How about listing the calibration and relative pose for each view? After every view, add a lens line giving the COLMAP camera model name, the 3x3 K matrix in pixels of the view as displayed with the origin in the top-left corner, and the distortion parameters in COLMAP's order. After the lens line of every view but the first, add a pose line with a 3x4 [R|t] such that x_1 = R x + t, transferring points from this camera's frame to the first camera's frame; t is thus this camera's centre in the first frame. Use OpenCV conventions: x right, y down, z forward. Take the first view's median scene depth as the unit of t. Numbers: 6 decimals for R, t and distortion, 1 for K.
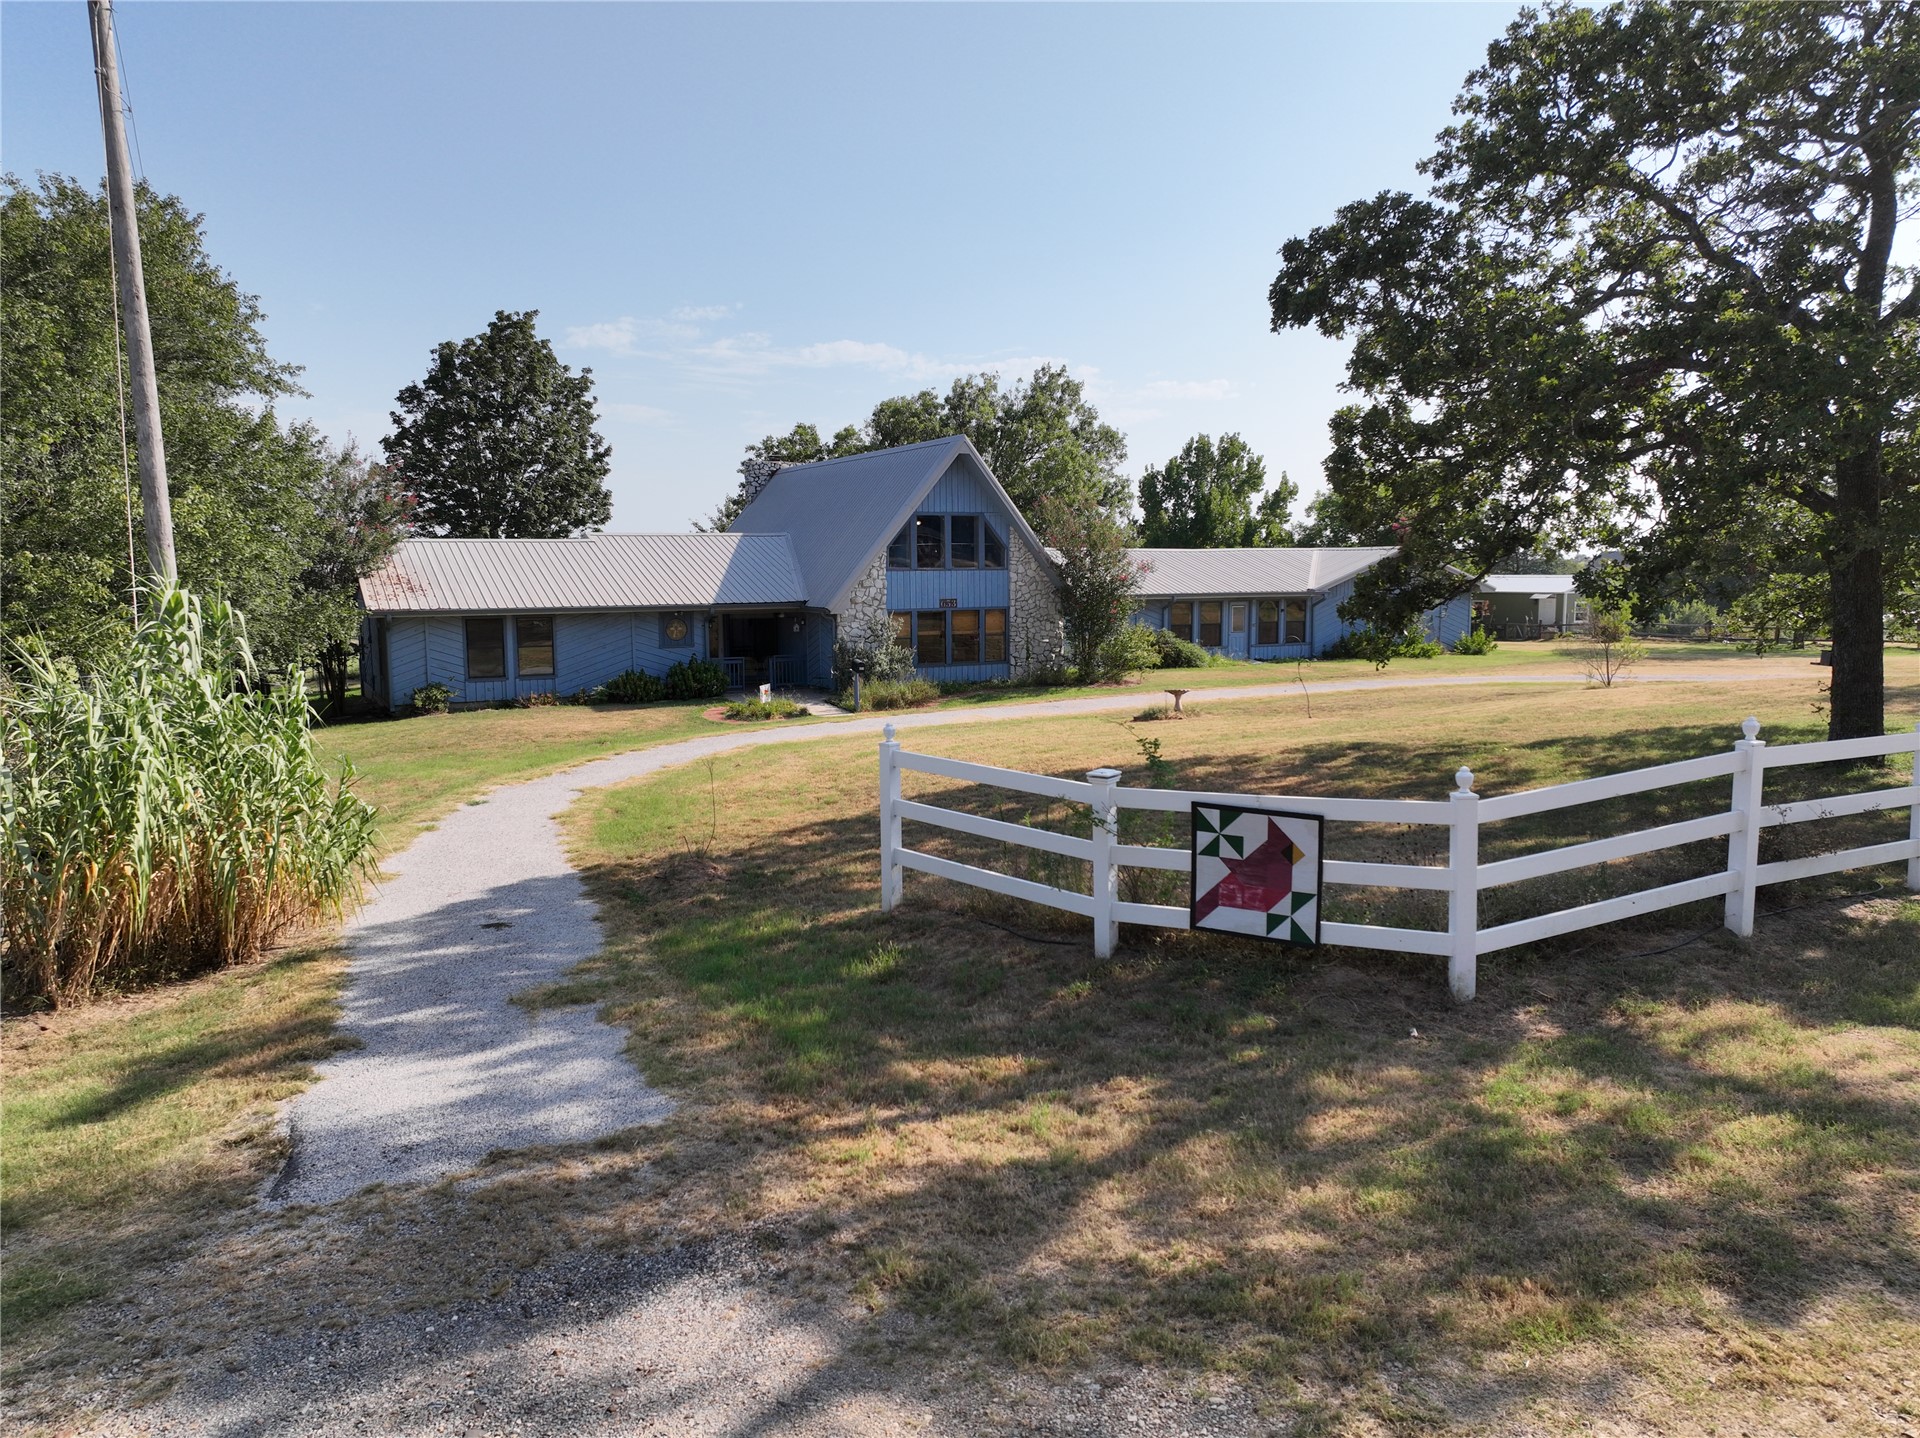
lens RADIAL K [[1321.6, 0, 960.0], [0, 1321.6, 719.0], [0, 0, 1]] dist [-0.003514, -0.000567]
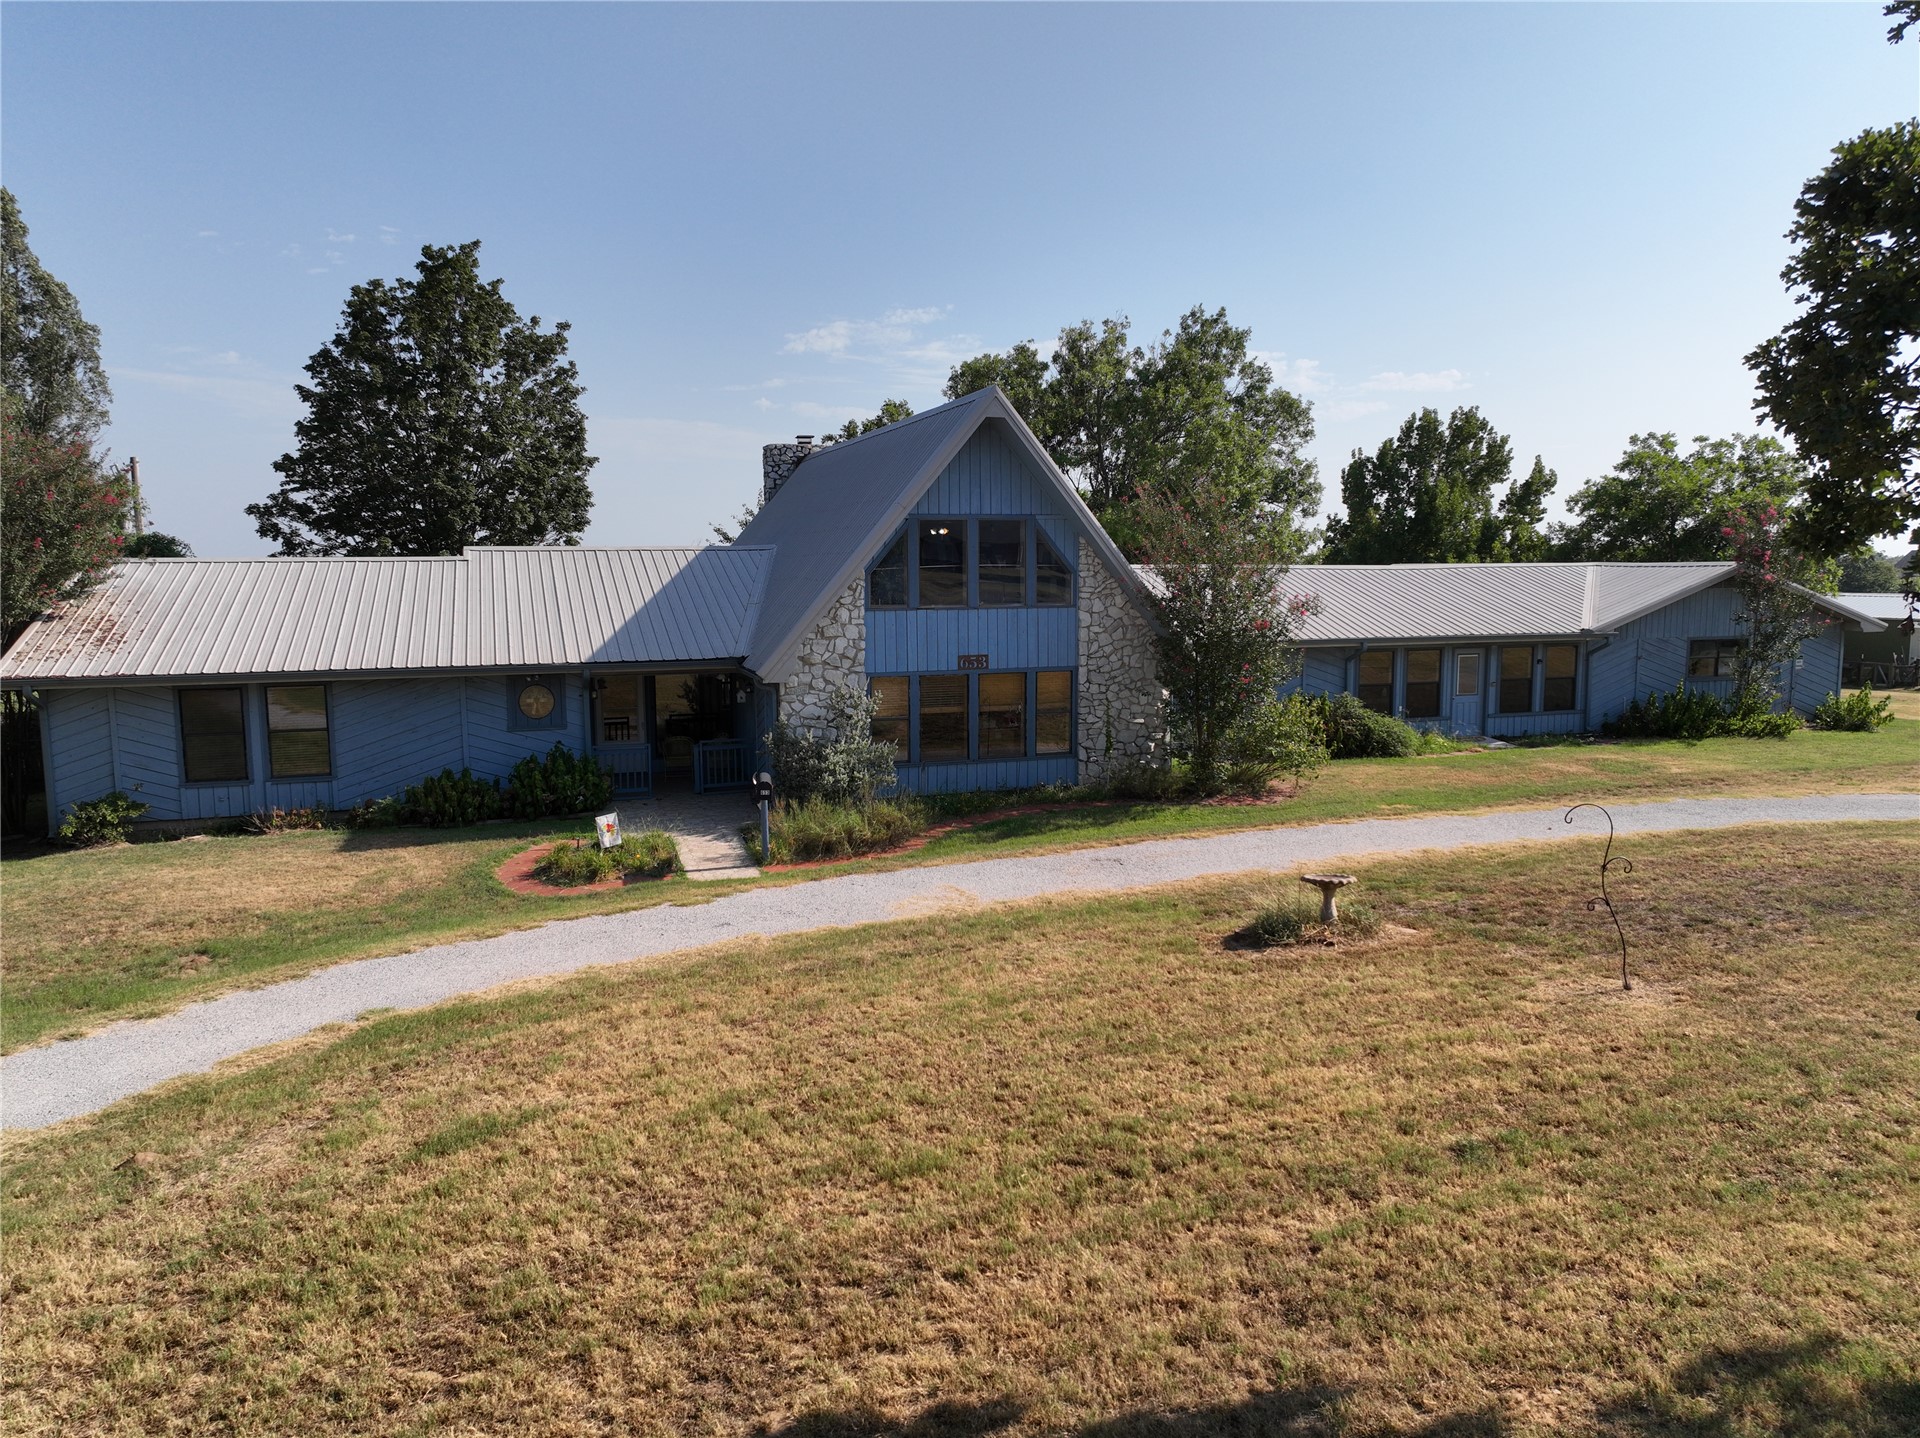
lens RADIAL K [[1321.6, 0, 960.0], [0, 1321.6, 719.0], [0, 0, 1]] dist [-0.003514, -0.000567]
pose [[0.986588, 0.019607, -0.162050, 0.068996], [-0.019331, 0.999808, 0.003278, -0.050730], [0.162083, -0.000102, 0.986777, 0.314133]]
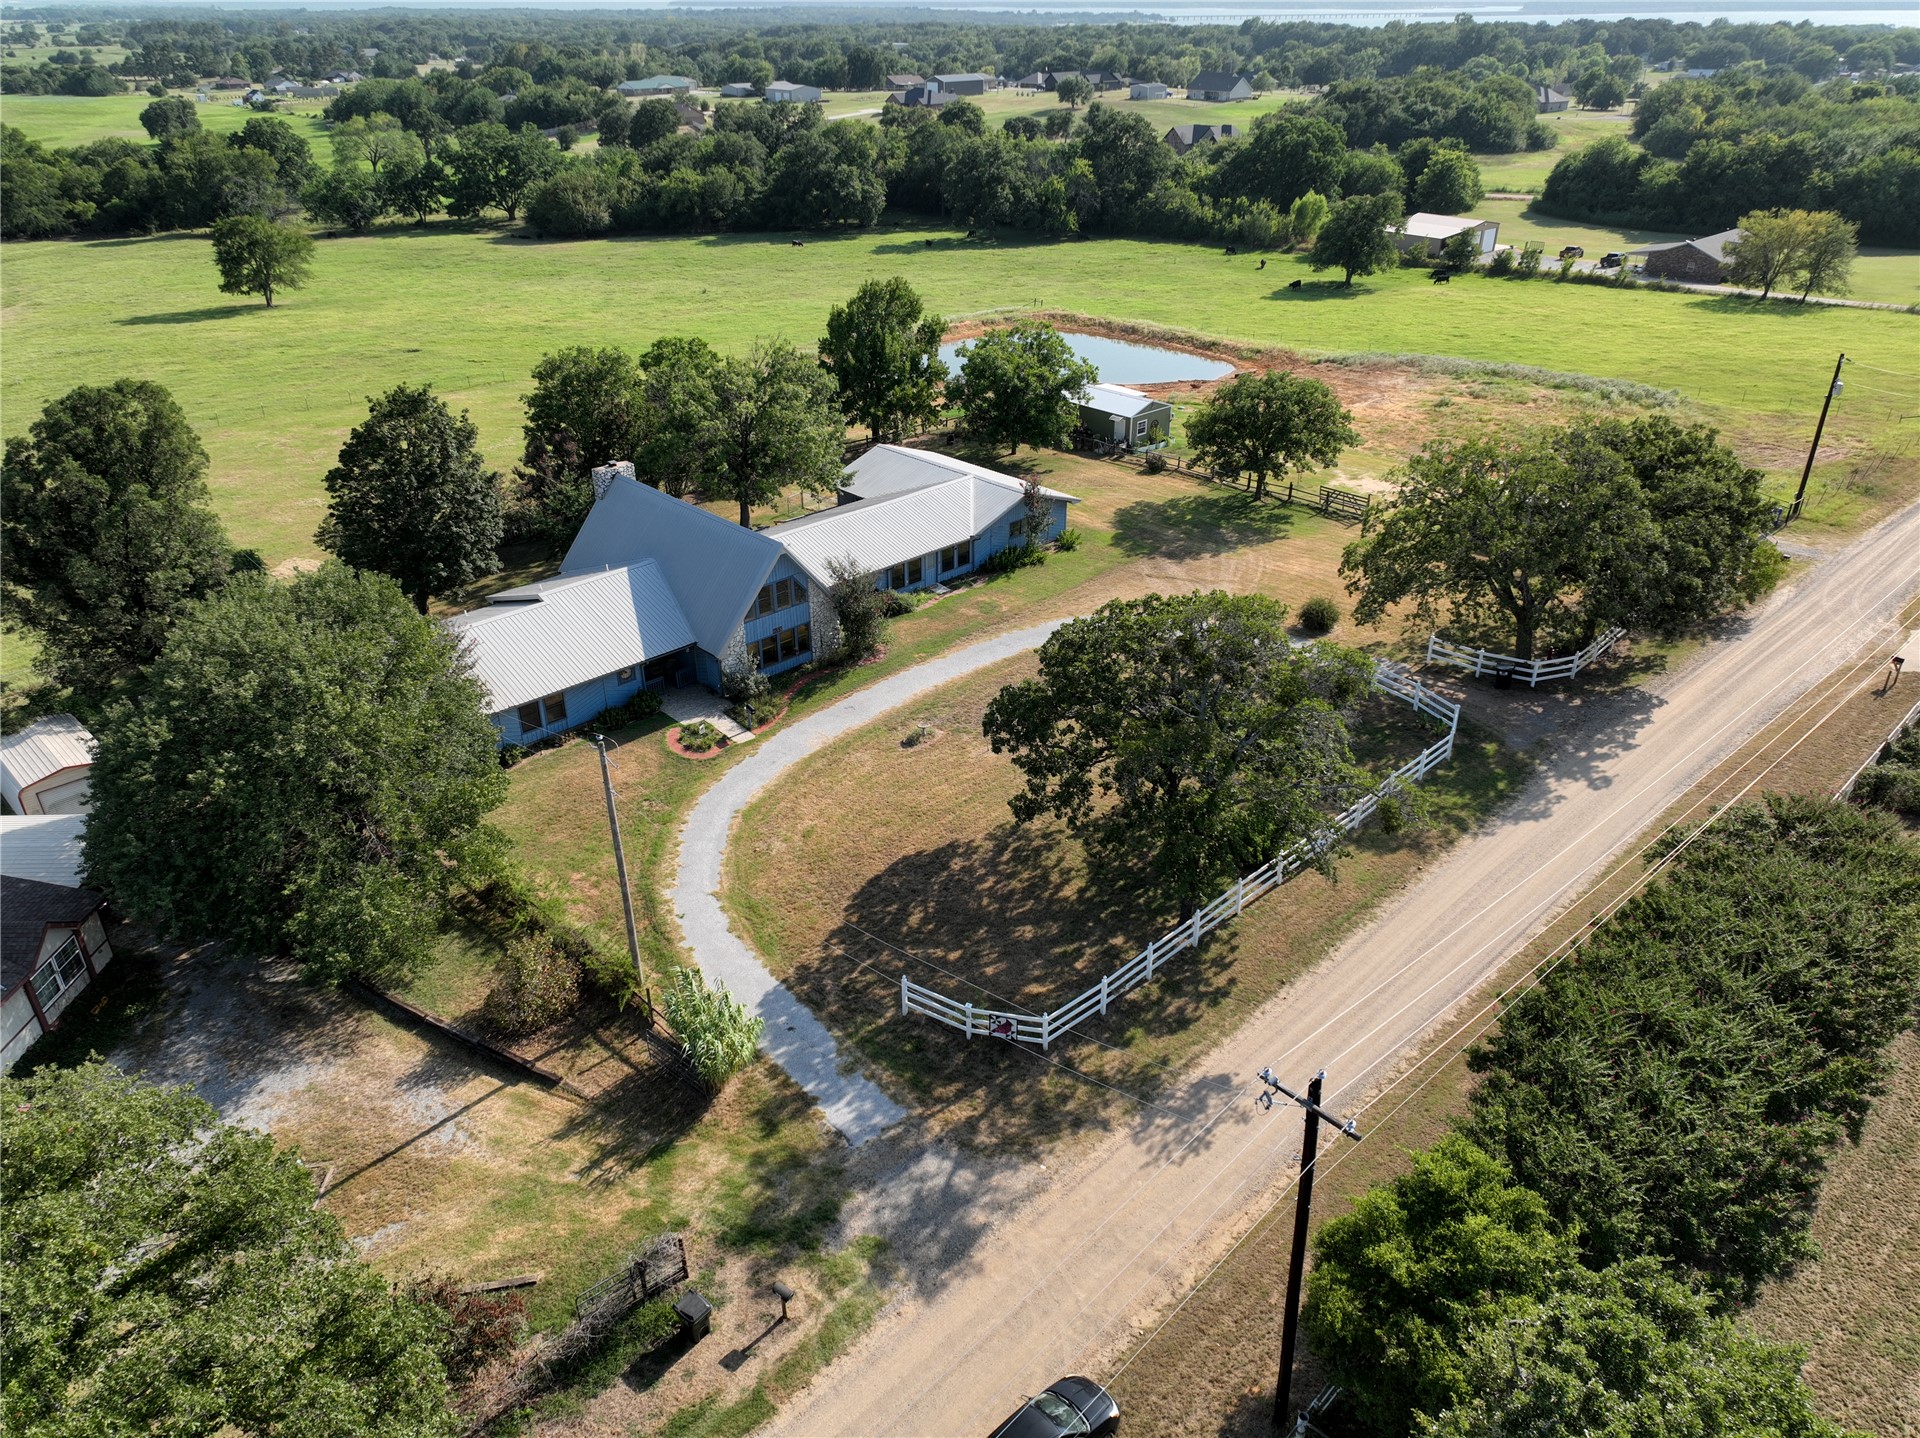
lens RADIAL K [[1321.6, 0, 960.0], [0, 1321.6, 719.0], [0, 0, 1]] dist [-0.003514, -0.000567]
pose [[0.959900, -0.142960, 0.241152, -0.172164], [0.037826, 0.918387, 0.393872, -0.527421], [-0.277779, -0.368956, 0.886967, -0.518578]]
